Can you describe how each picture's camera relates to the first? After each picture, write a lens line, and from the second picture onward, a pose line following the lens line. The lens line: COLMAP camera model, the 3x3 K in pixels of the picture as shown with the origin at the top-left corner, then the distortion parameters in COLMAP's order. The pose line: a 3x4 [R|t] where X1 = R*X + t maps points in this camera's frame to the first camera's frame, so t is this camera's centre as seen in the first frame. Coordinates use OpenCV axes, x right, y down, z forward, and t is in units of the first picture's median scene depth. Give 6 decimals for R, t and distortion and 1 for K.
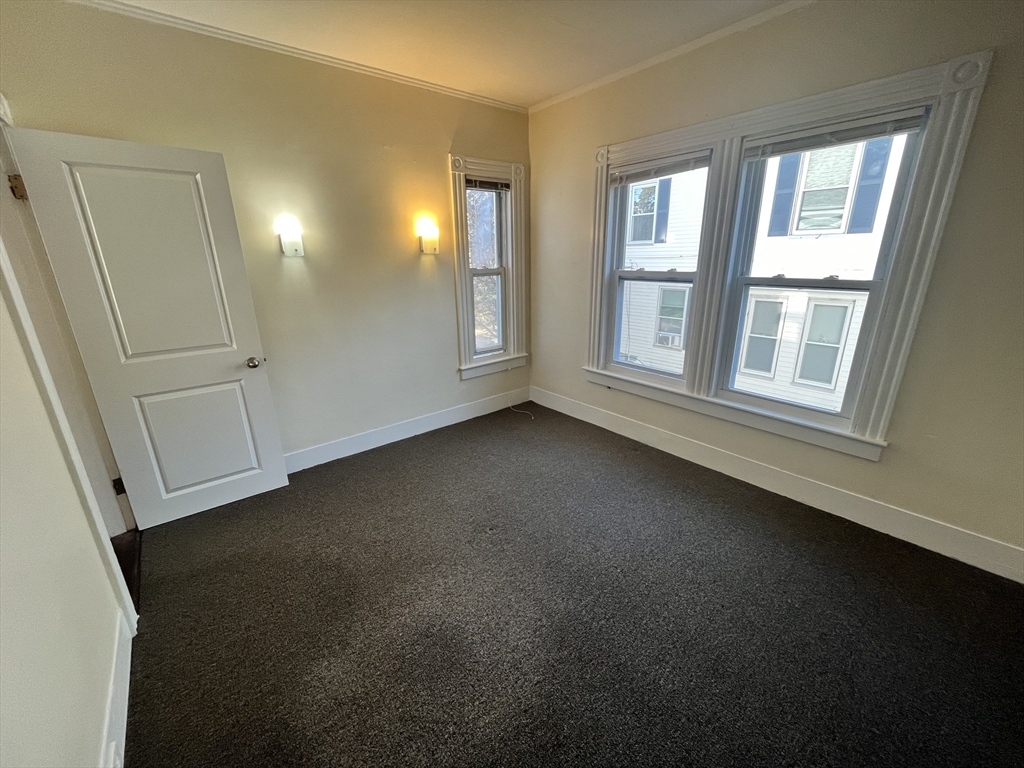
lens RADIAL K [[421.1, 0, 513.4], [0, 421.1, 379.3], [0, 0, 1]] dist [0.000774, 0.000046]
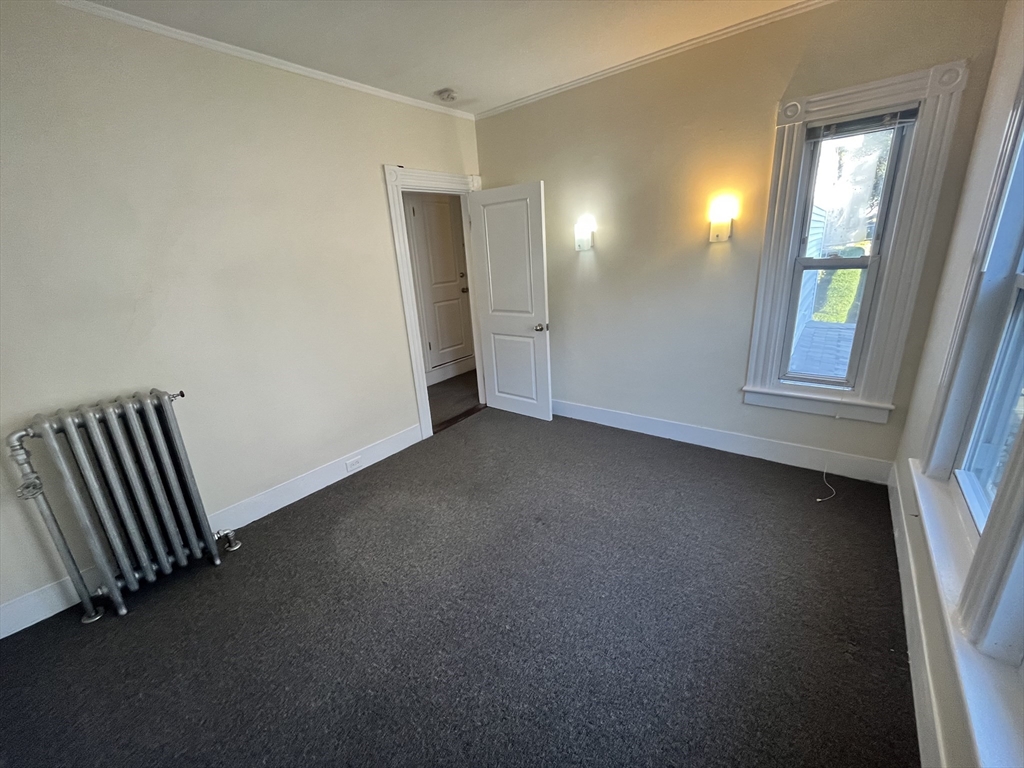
lens RADIAL K [[412.4, 0, 511.9], [0, 412.4, 385.2], [0, 0, 1]] dist [-0.001389, -0.000258]
pose [[0.221916, 0.296266, -0.928967, 0.545177], [-0.227533, 0.942154, 0.246118, -0.134653], [0.948147, 0.156753, 0.276489, 0.420703]]
